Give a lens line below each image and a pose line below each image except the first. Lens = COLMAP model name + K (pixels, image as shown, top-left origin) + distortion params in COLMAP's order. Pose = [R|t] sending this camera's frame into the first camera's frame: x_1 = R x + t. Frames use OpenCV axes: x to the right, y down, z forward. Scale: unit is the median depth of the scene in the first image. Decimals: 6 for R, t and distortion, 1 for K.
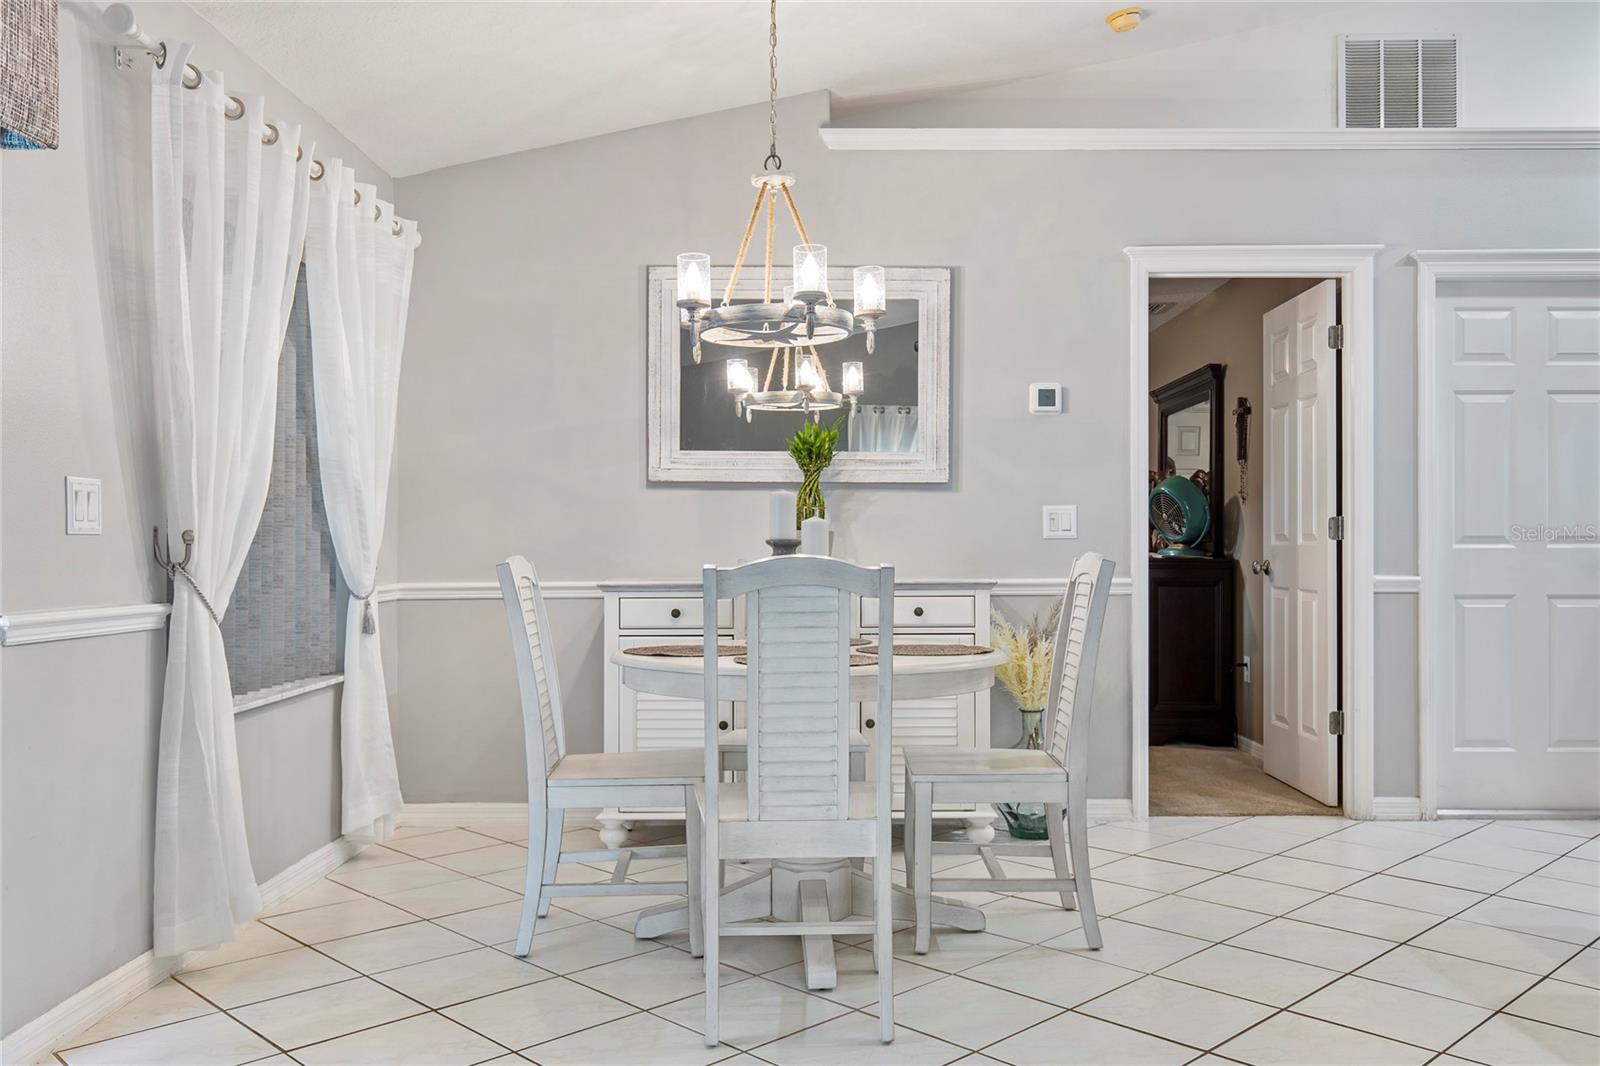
lens RADIAL K [[1287.4, 0, 805.8], [0, 1287.4, 536.6], [0, 0, 1]] dist [-0.002576, -0.000322]
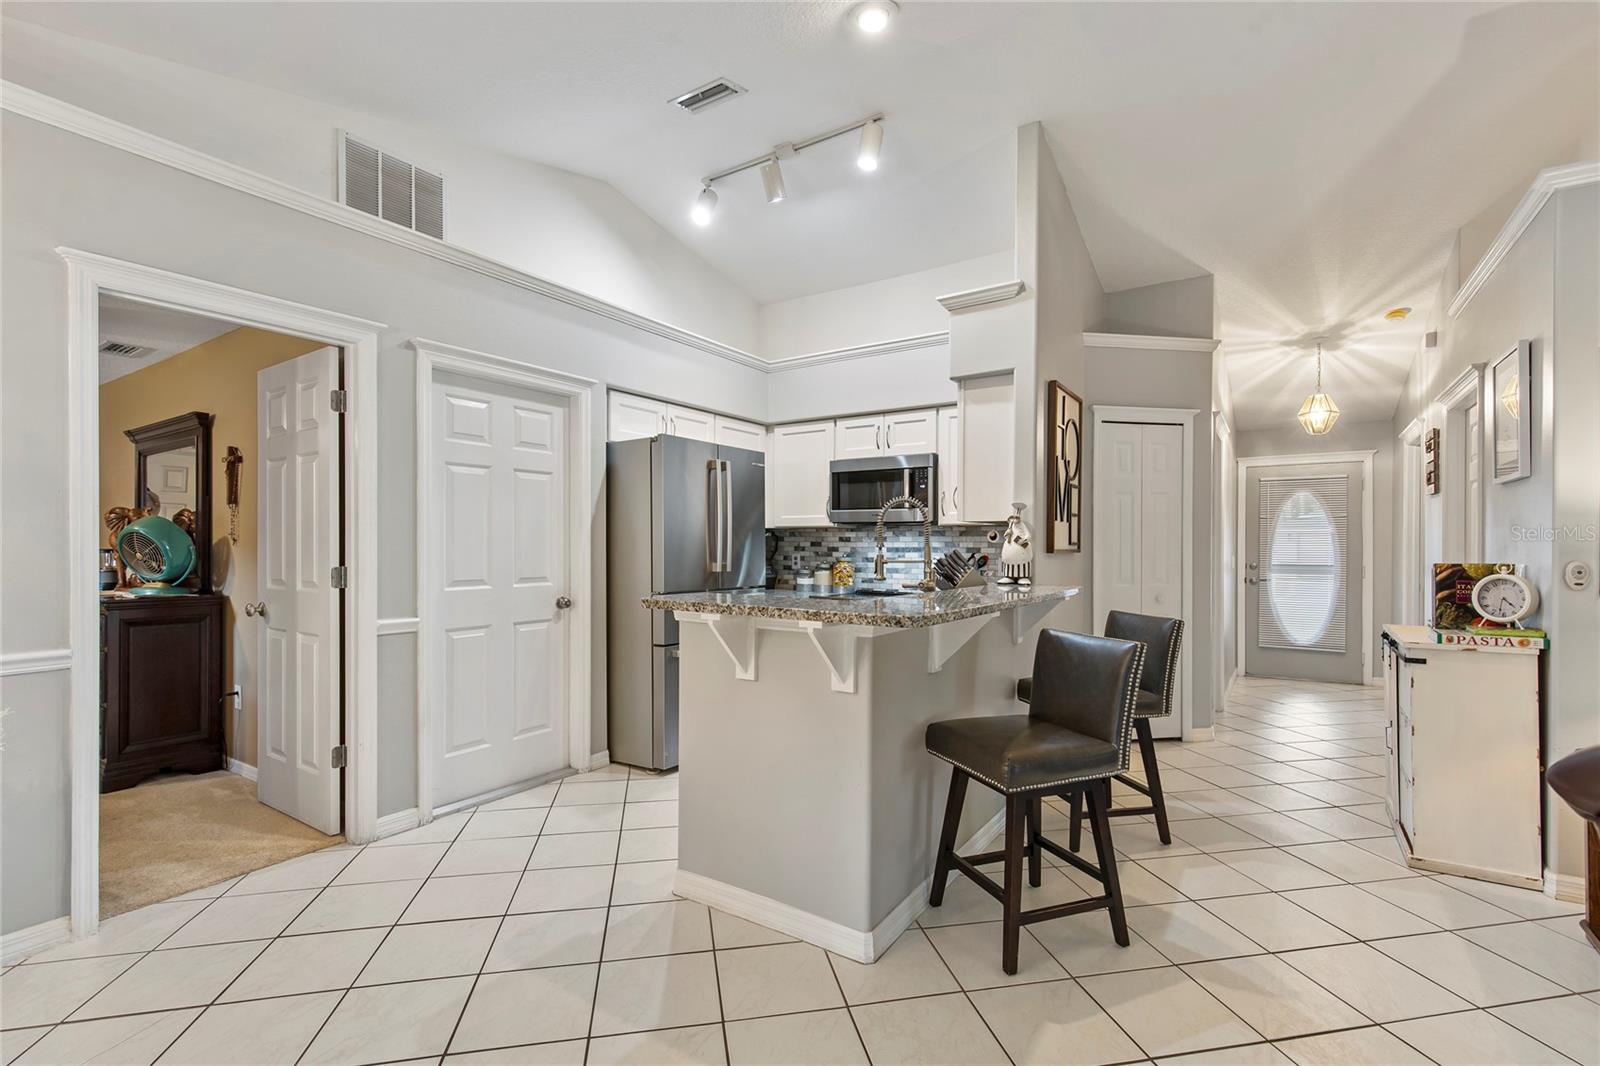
lens RADIAL K [[718.5, 0, 812.2], [0, 718.5, 548.7], [0, 0, 1]] dist [0.003094, 0.000163]
pose [[0.535692, -0.002607, 0.844409, 0.114979], [-0.005038, 0.999968, 0.006283, -0.037059], [-0.844398, -0.007620, 0.535662, 0.342088]]
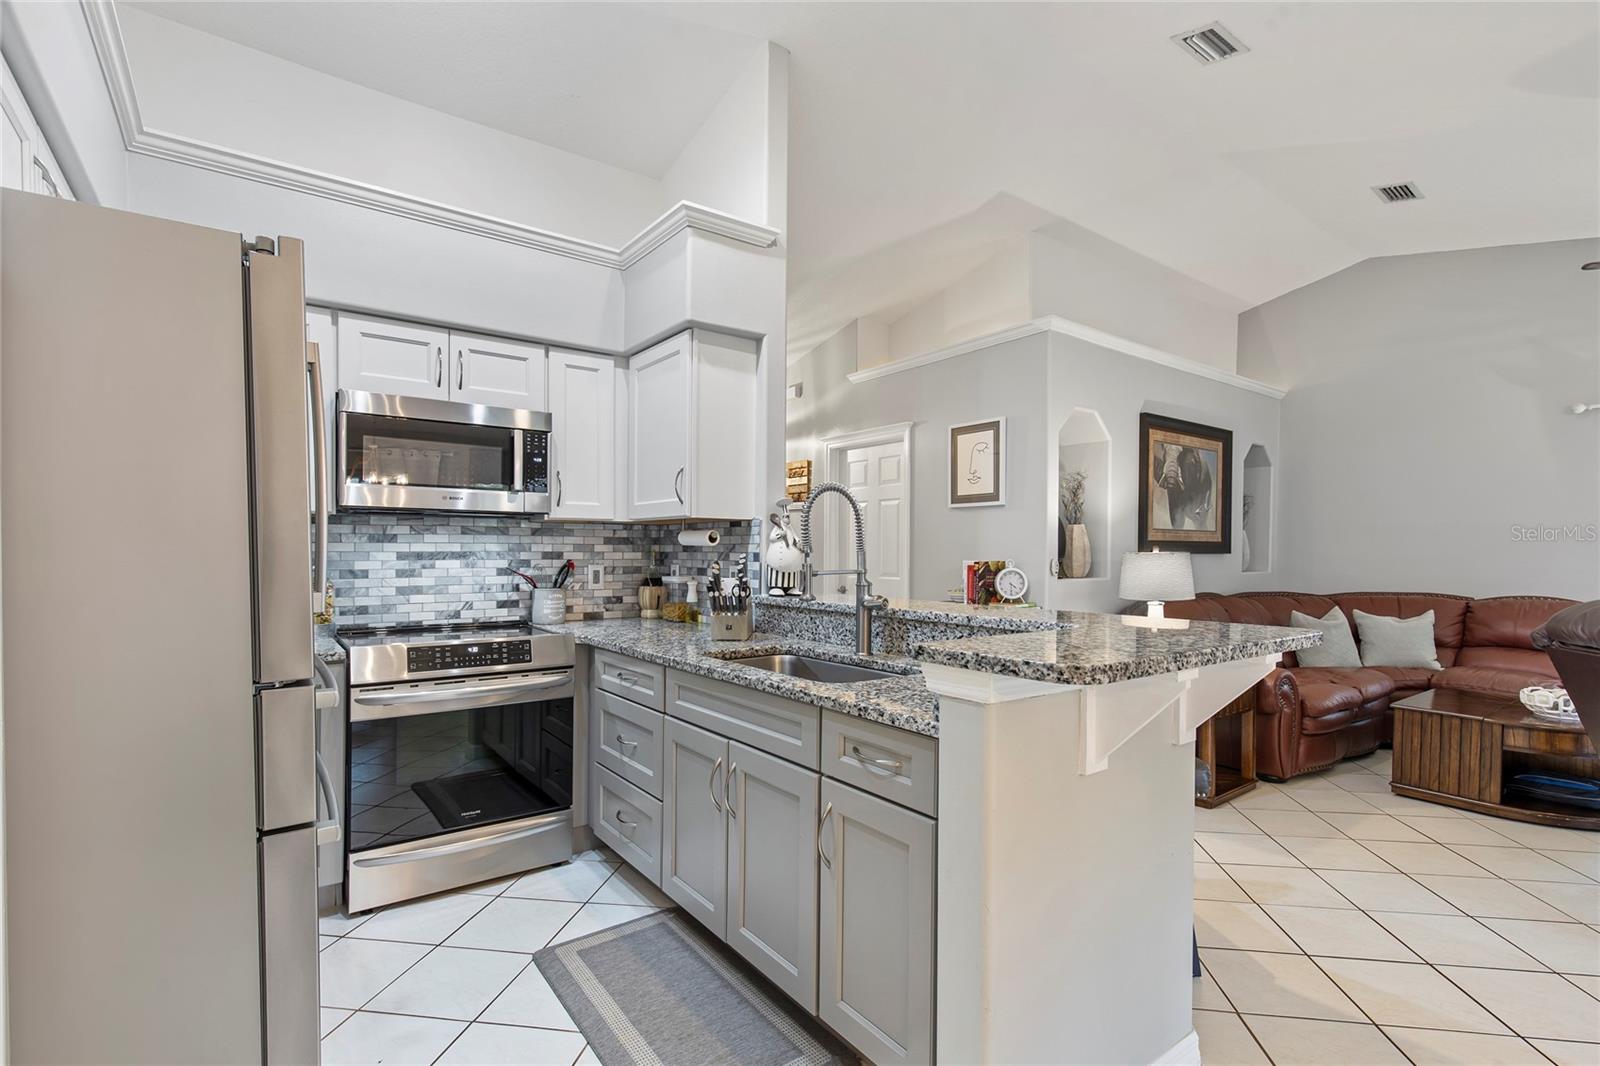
lens RADIAL K [[731.9, 0, 806.6], [0, 731.9, 568.4], [0, 0, 1]] dist [0.008943, -0.000248]
pose [[-0.614205, -0.023895, 0.788785, 0.337921], [-0.005740, 0.999650, 0.025813, -0.037285], [-0.789126, 0.011327, -0.614127, 0.928379]]
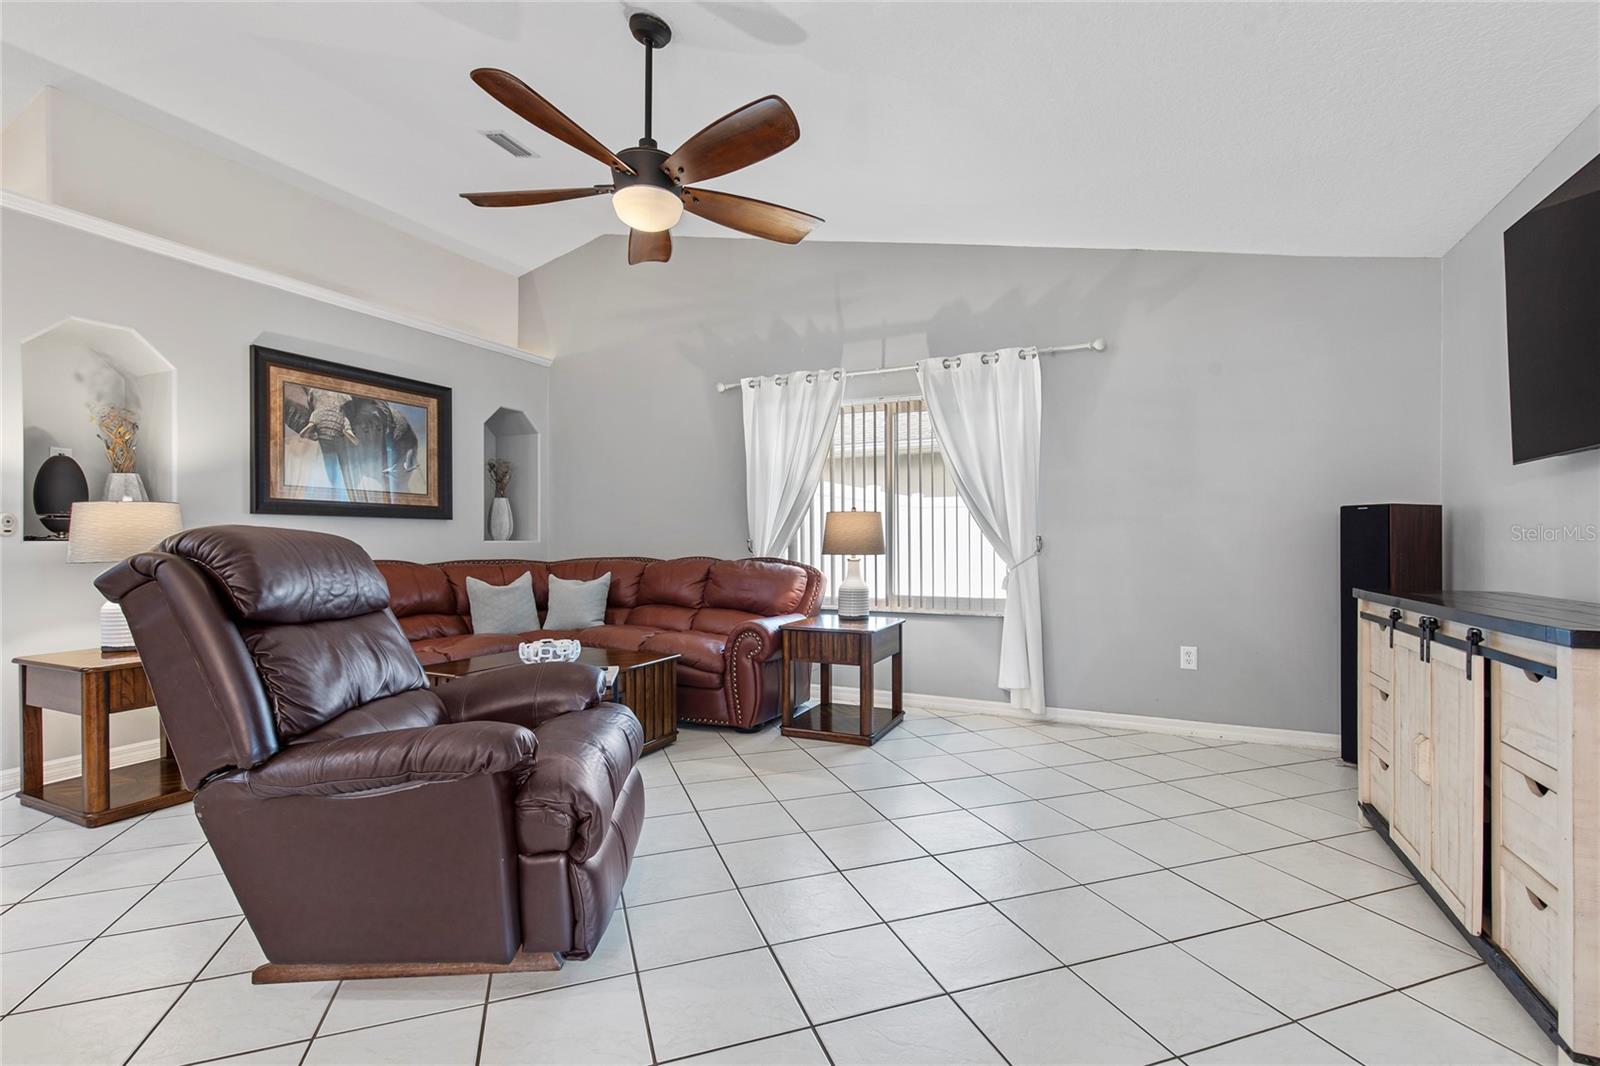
lens RADIAL K [[725.7, 0, 808.1], [0, 725.7, 538.6], [0, 0, 1]] dist [0.008313, -0.001159]
pose [[-0.909494, 0.003856, 0.415700, -0.065947], [0.000884, 0.999973, -0.007342, 0.000652], [-0.415717, -0.006310, -0.909472, 0.448527]]
